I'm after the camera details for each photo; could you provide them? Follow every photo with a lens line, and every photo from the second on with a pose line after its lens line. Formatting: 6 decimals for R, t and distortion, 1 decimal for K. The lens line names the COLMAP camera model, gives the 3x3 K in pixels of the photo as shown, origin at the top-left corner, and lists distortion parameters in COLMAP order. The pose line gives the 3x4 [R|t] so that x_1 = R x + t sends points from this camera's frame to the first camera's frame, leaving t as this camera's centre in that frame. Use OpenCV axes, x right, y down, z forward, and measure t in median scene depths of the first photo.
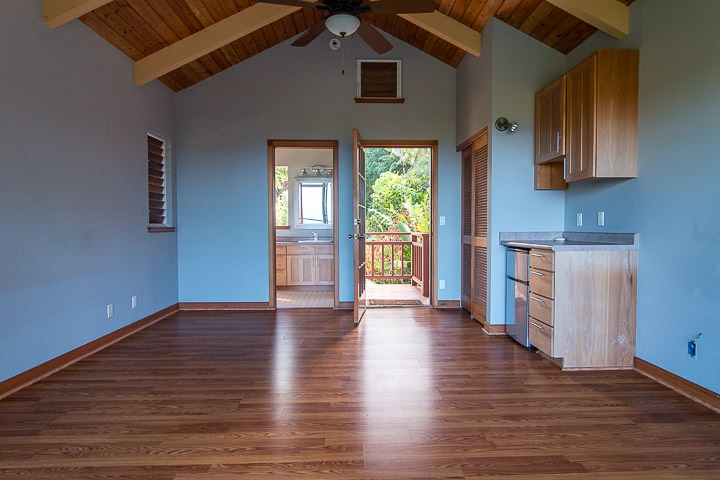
lens RADIAL K [[416.5, 0, 375.0], [0, 416.5, 229.7], [0, 0, 1]] dist [0.002596, -0.000496]
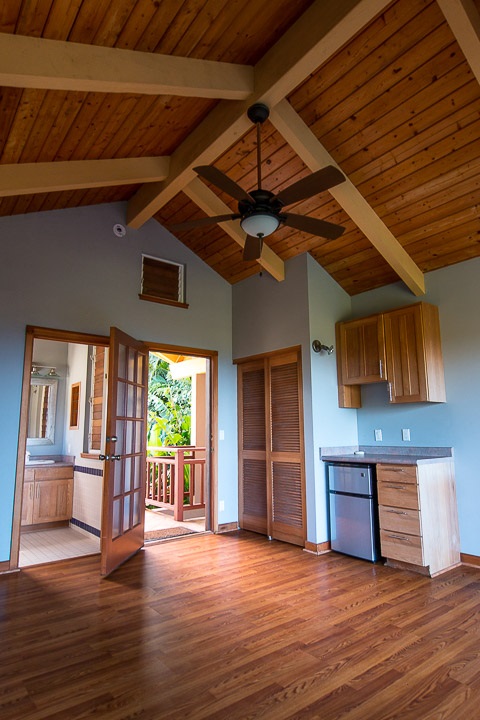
lens RADIAL K [[416.5, 0, 241.6], [0, 416.5, 360.1], [0, 0, 1]] dist [0.002596, -0.000496]
pose [[0.806913, 0.097778, 0.582521, -0.484851], [0.010973, 0.983552, -0.180291, -0.023348], [-0.590568, 0.151871, 0.792568, 0.259343]]
